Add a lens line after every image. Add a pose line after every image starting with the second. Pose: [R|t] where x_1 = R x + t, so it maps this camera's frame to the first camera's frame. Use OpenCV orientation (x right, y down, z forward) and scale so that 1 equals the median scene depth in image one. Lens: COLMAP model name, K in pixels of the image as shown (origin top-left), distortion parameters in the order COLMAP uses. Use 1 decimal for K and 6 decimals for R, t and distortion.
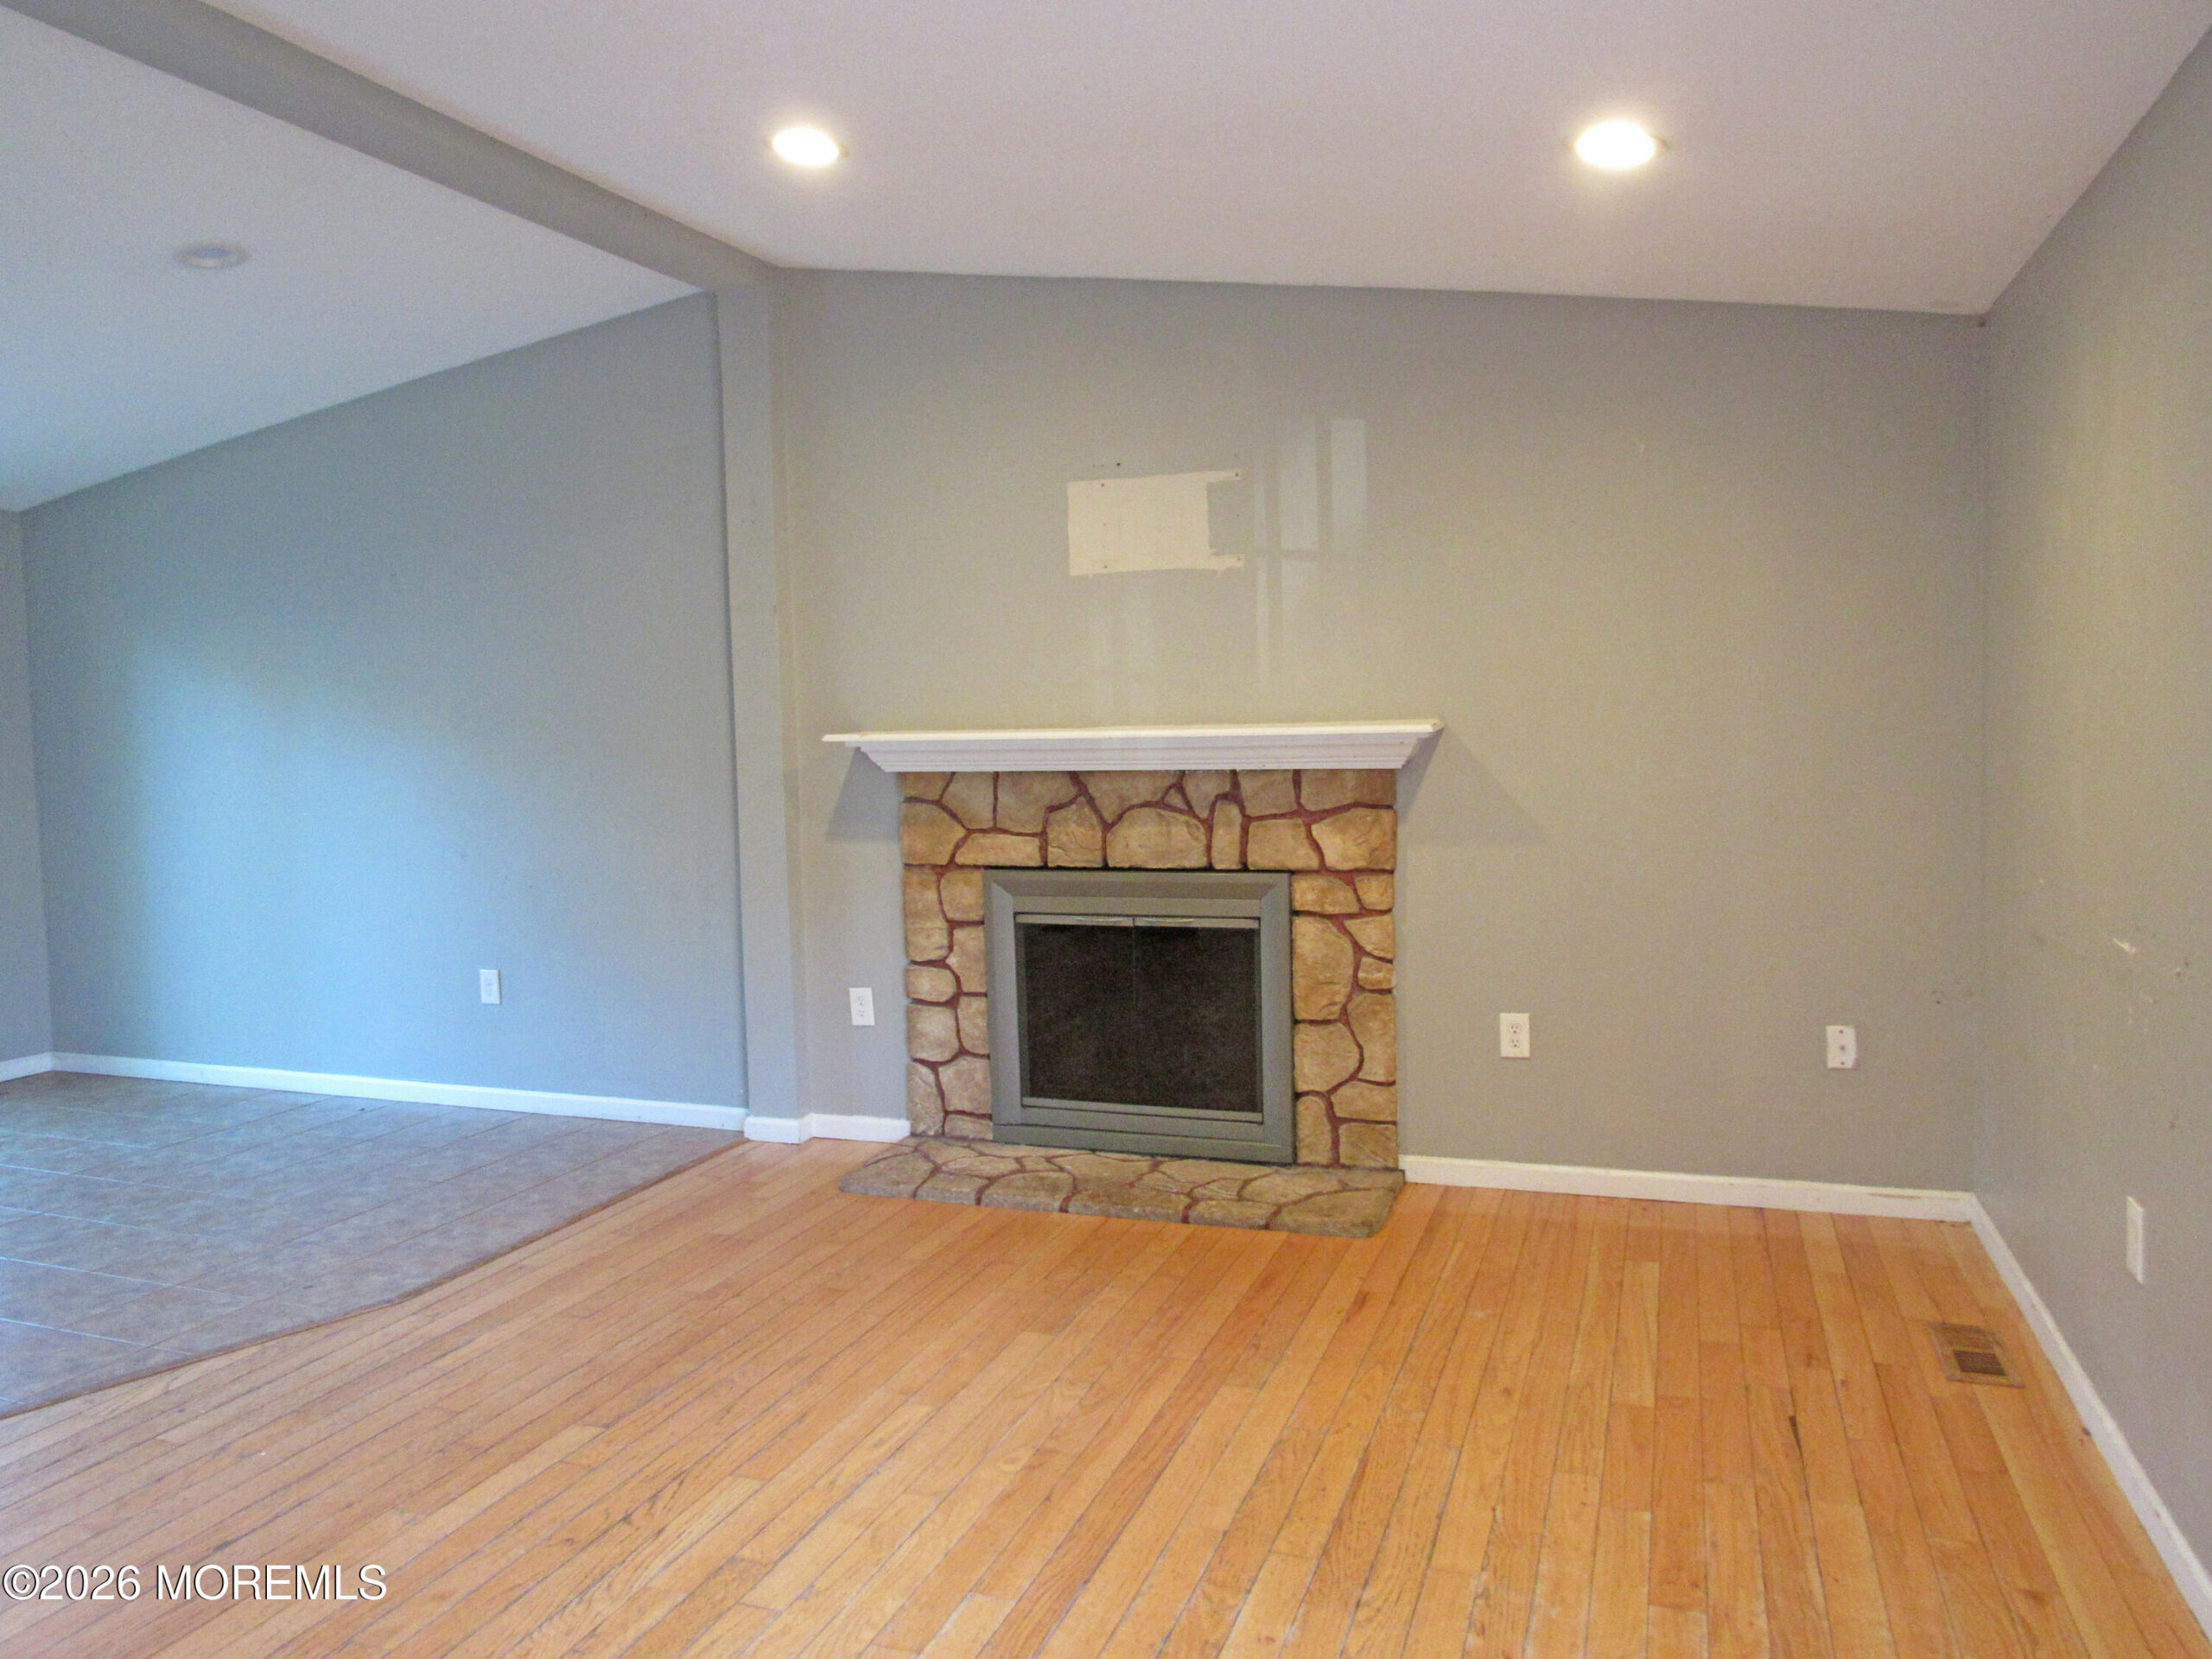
lens RADIAL K [[1579.8, 0, 1106.0], [0, 1579.8, 829.5], [0, 0, 1]] dist [-0.042593, 0.031623]
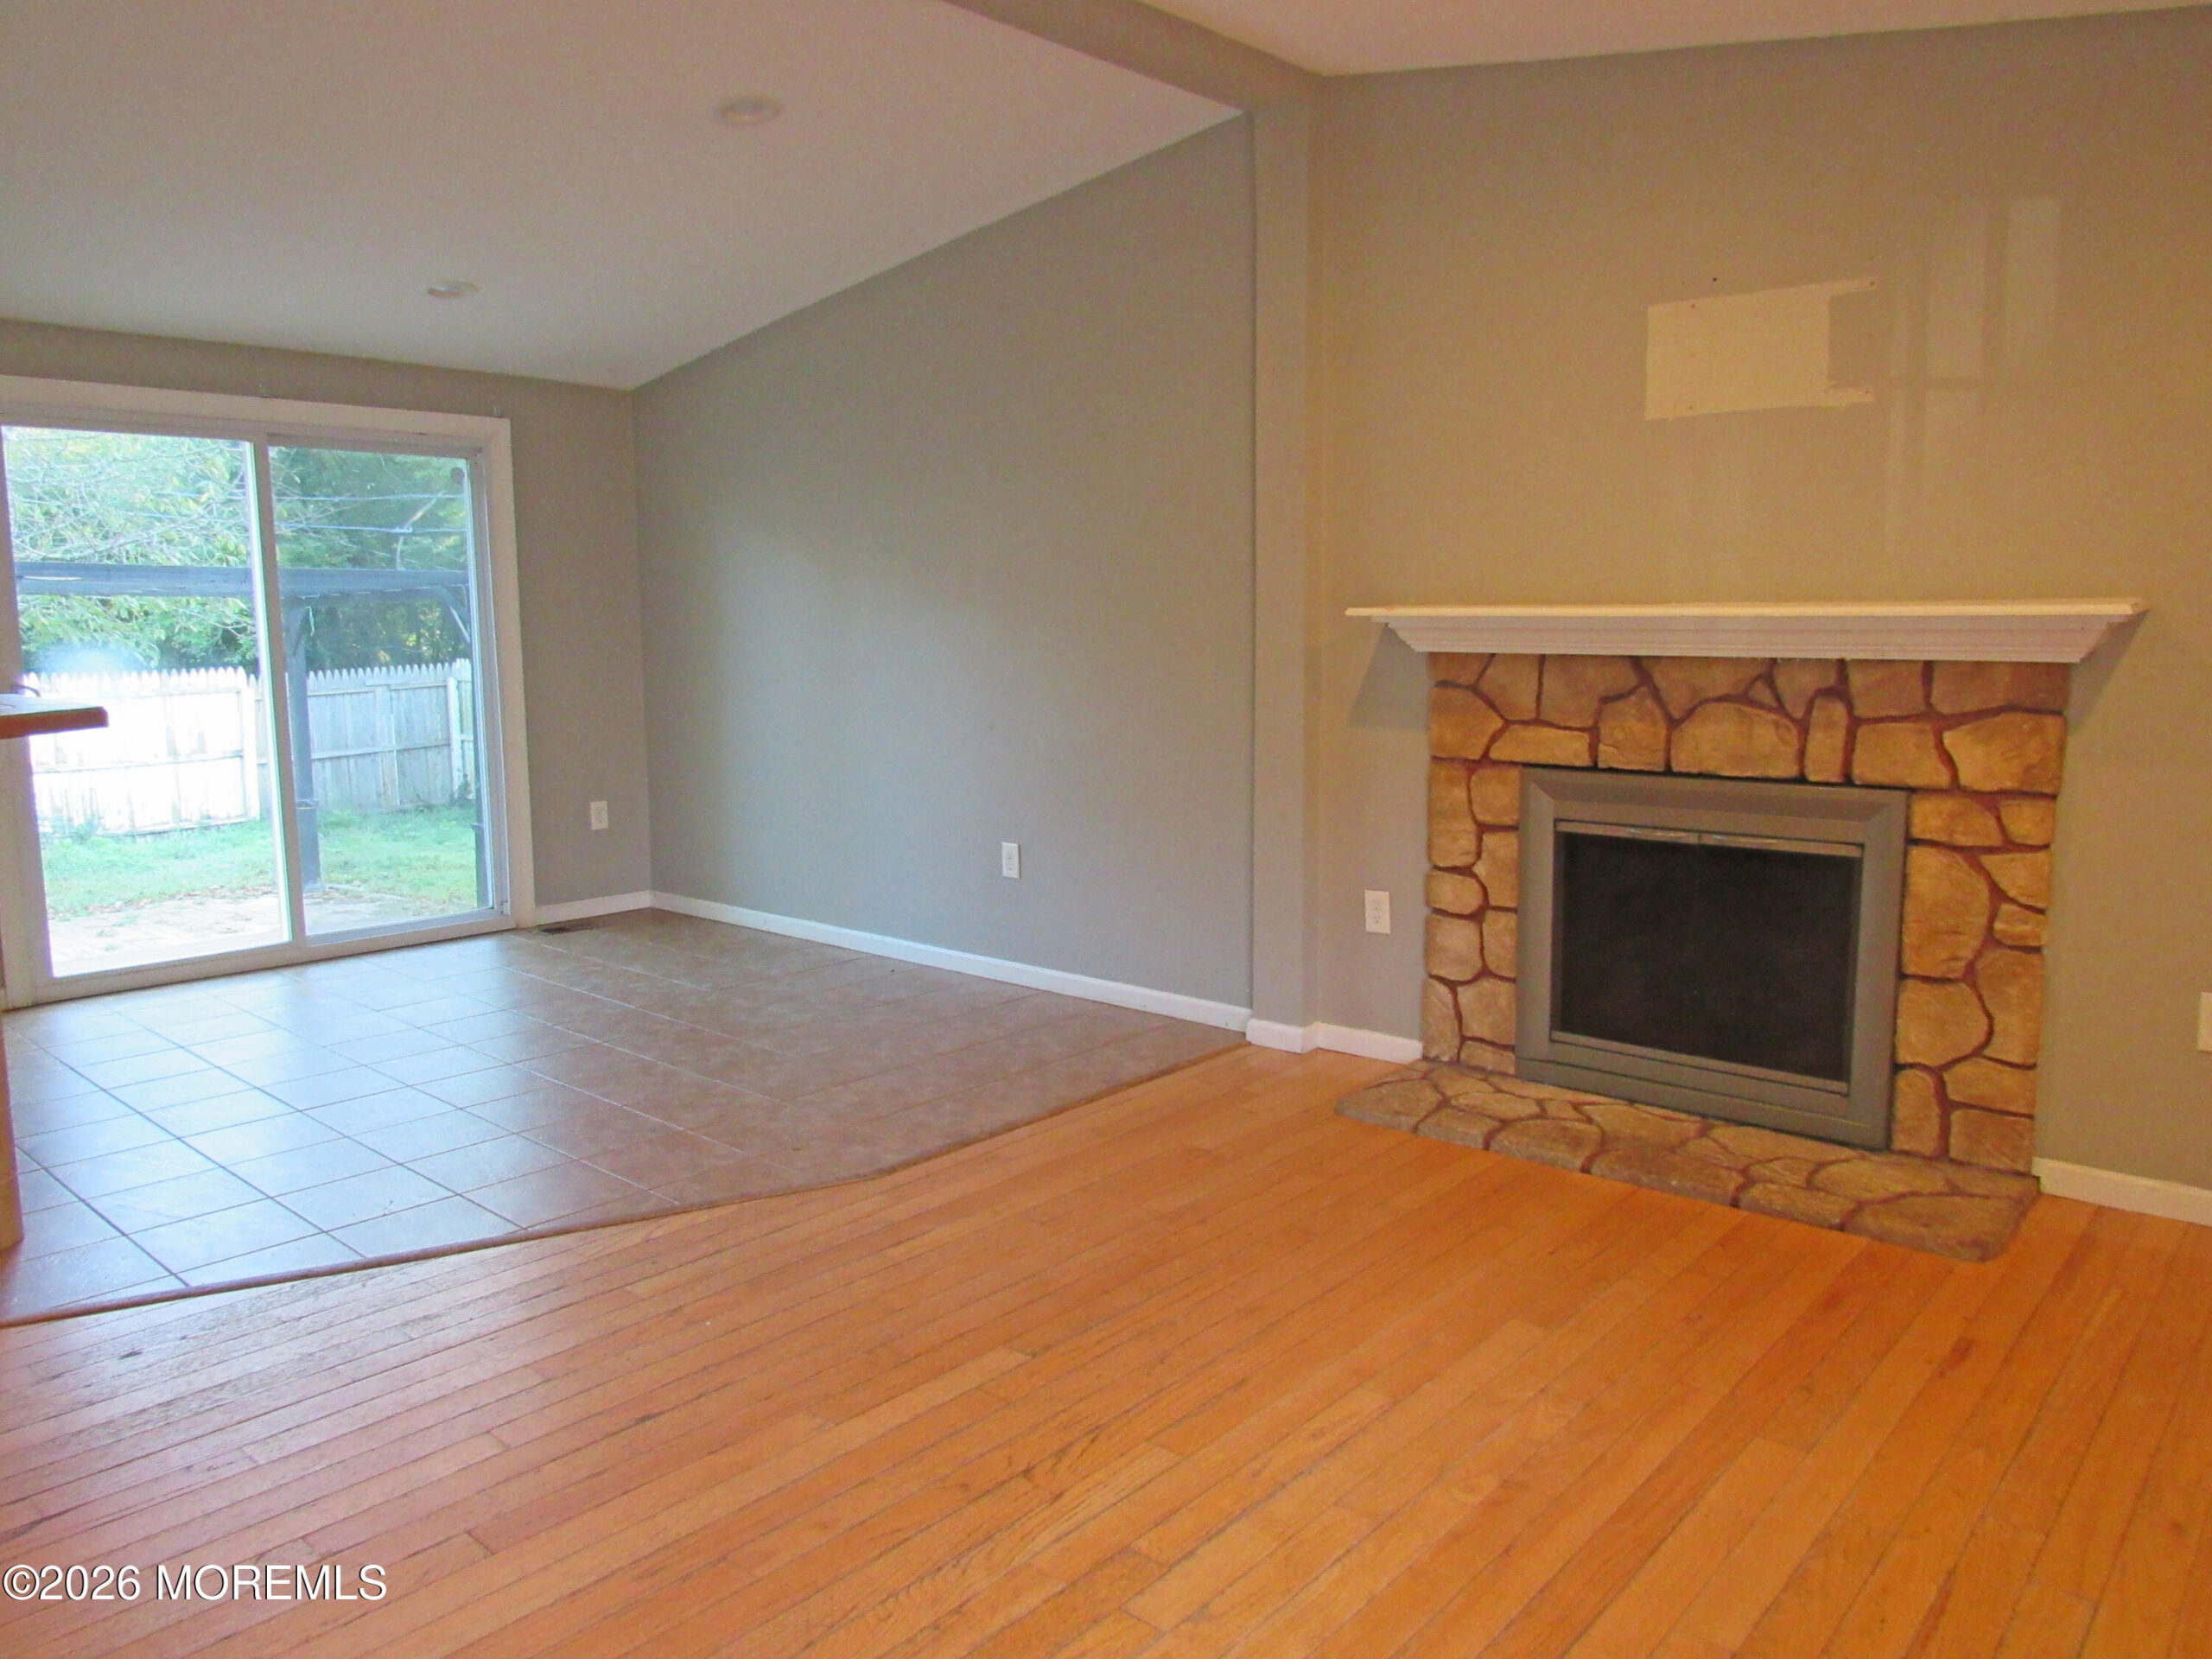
lens RADIAL K [[1579.8, 0, 1106.0], [0, 1579.8, 829.5], [0, 0, 1]] dist [-0.042593, 0.031623]
pose [[0.933030, 0.062984, -0.354244, 0.019970], [-0.036968, 0.996130, 0.079744, -0.001170], [0.357895, -0.061308, 0.931747, 0.119819]]
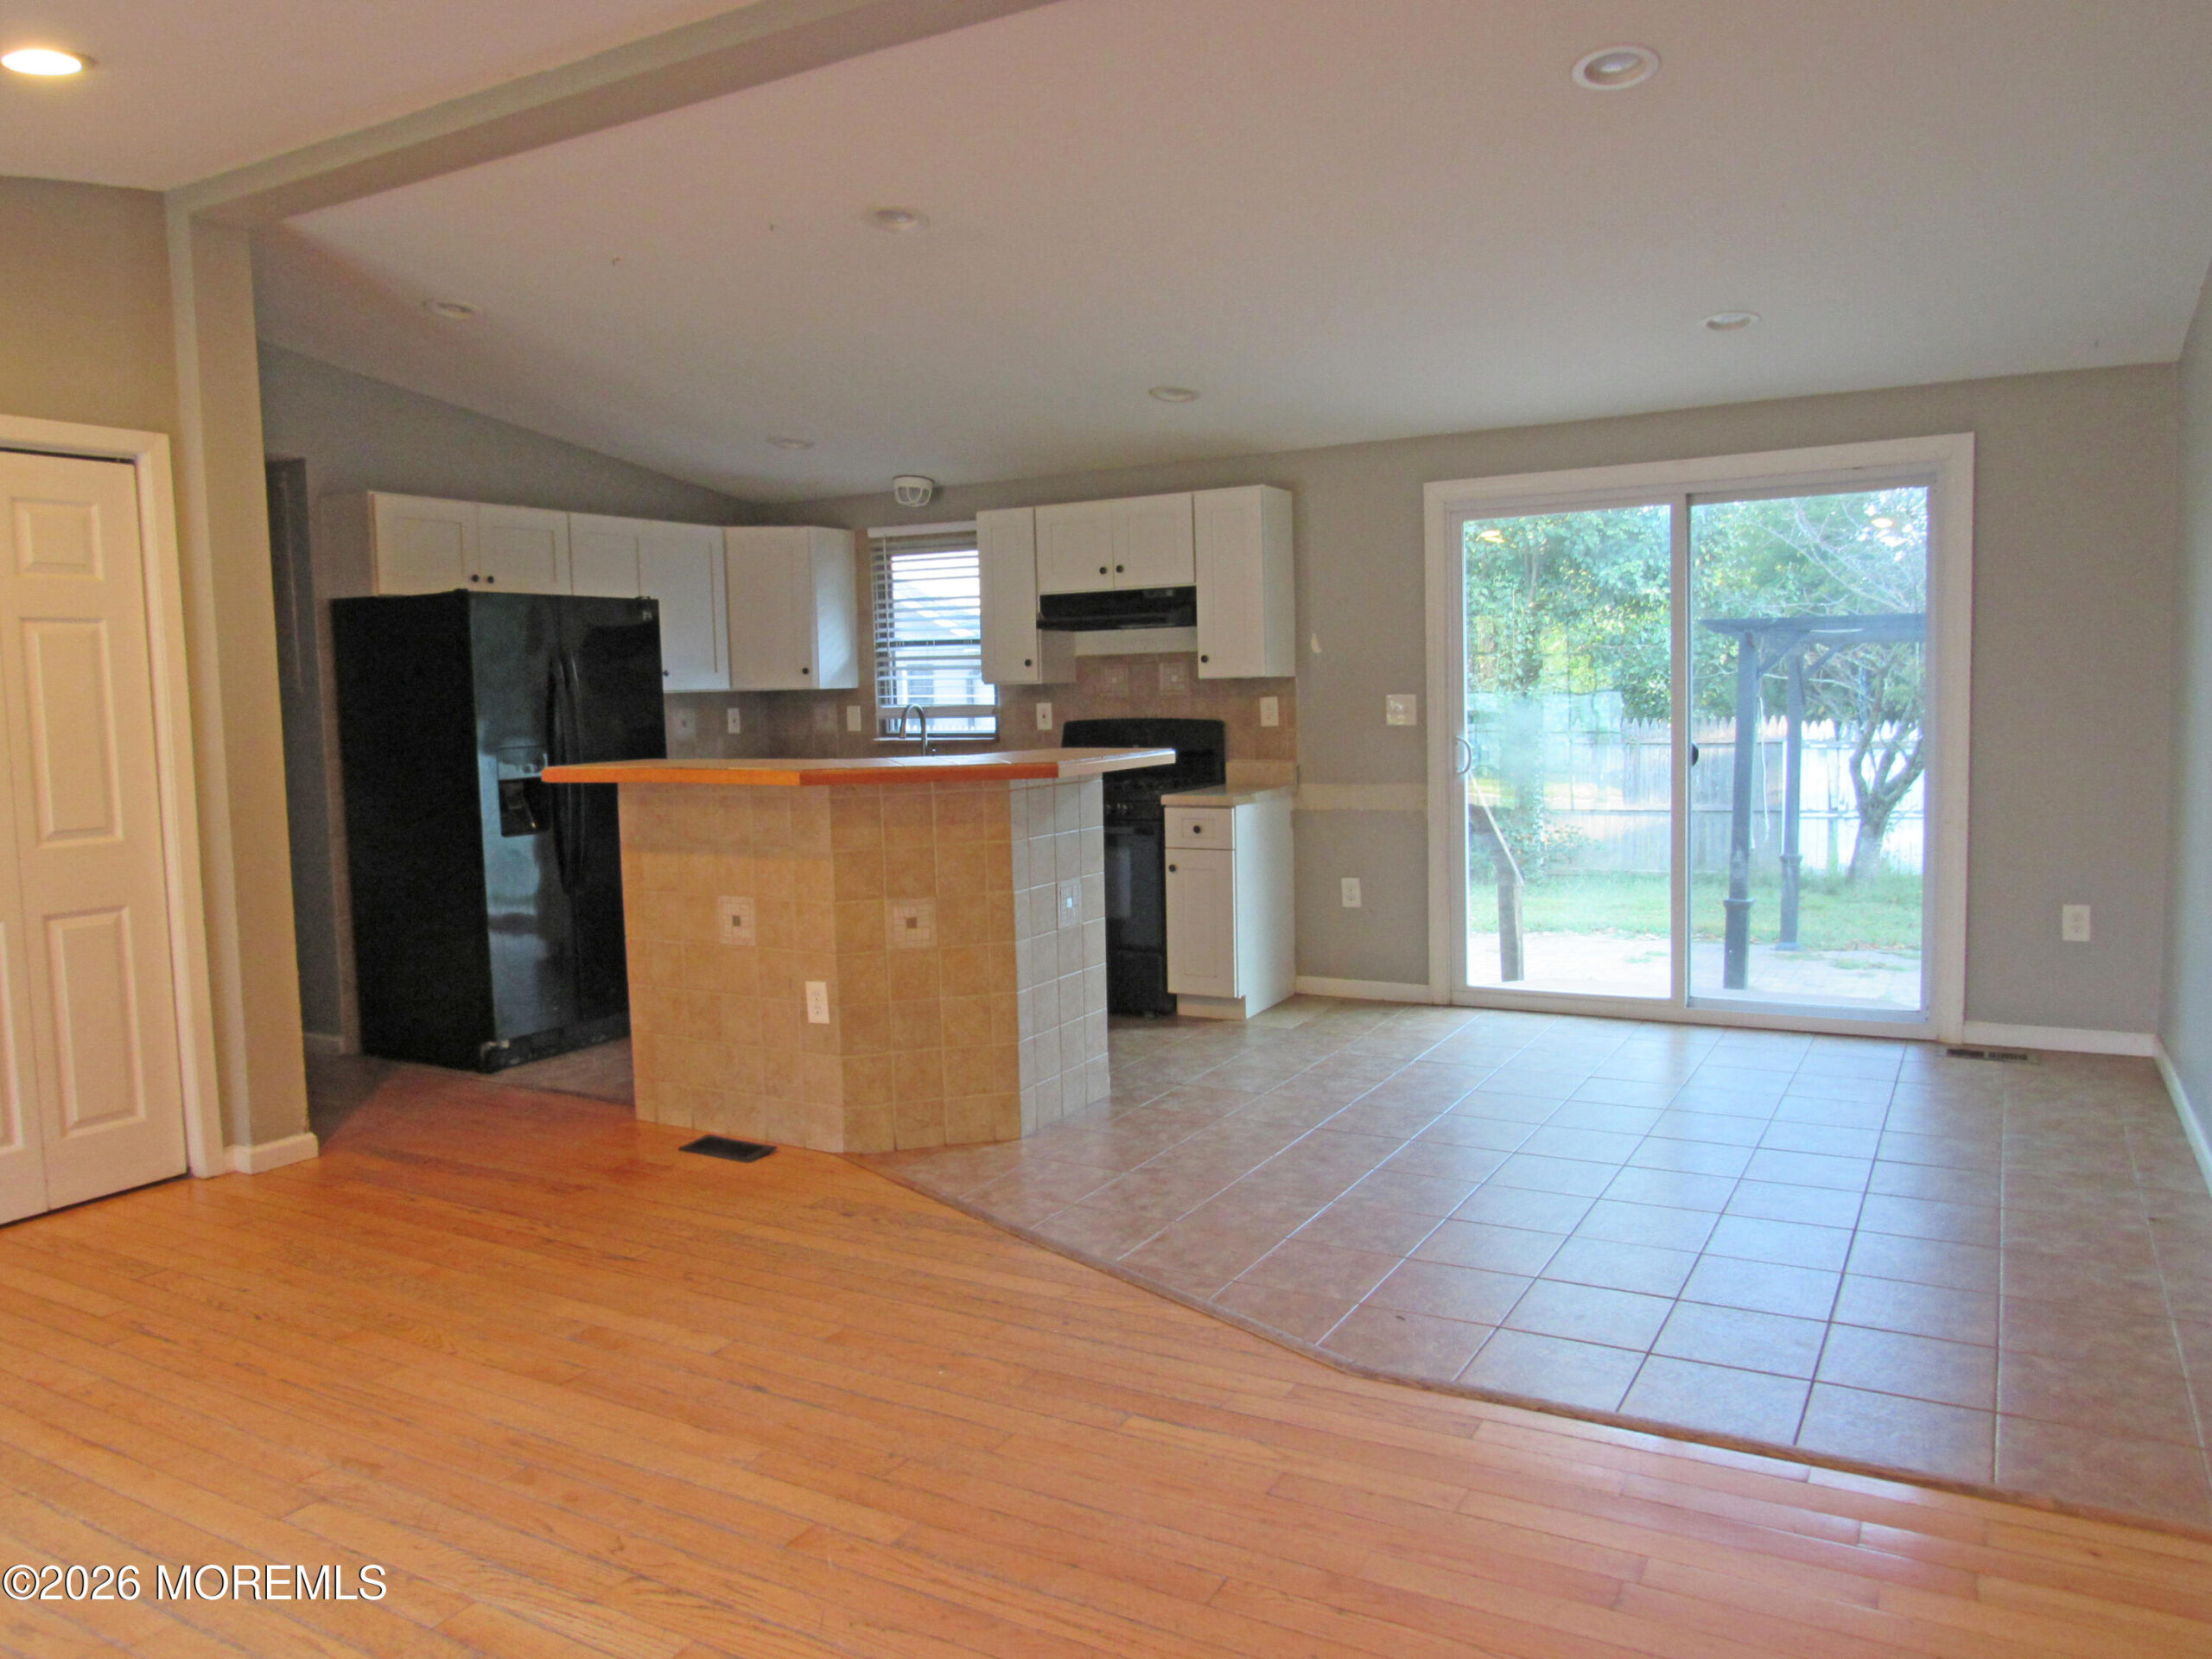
lens RADIAL K [[1579.8, 0, 1106.0], [0, 1579.8, 829.5], [0, 0, 1]] dist [-0.042593, 0.031623]
pose [[-0.181945, 0.109408, -0.977203, 0.291017], [-0.030523, 0.992683, 0.116825, -0.060093], [0.982835, 0.051083, -0.177275, 0.860873]]
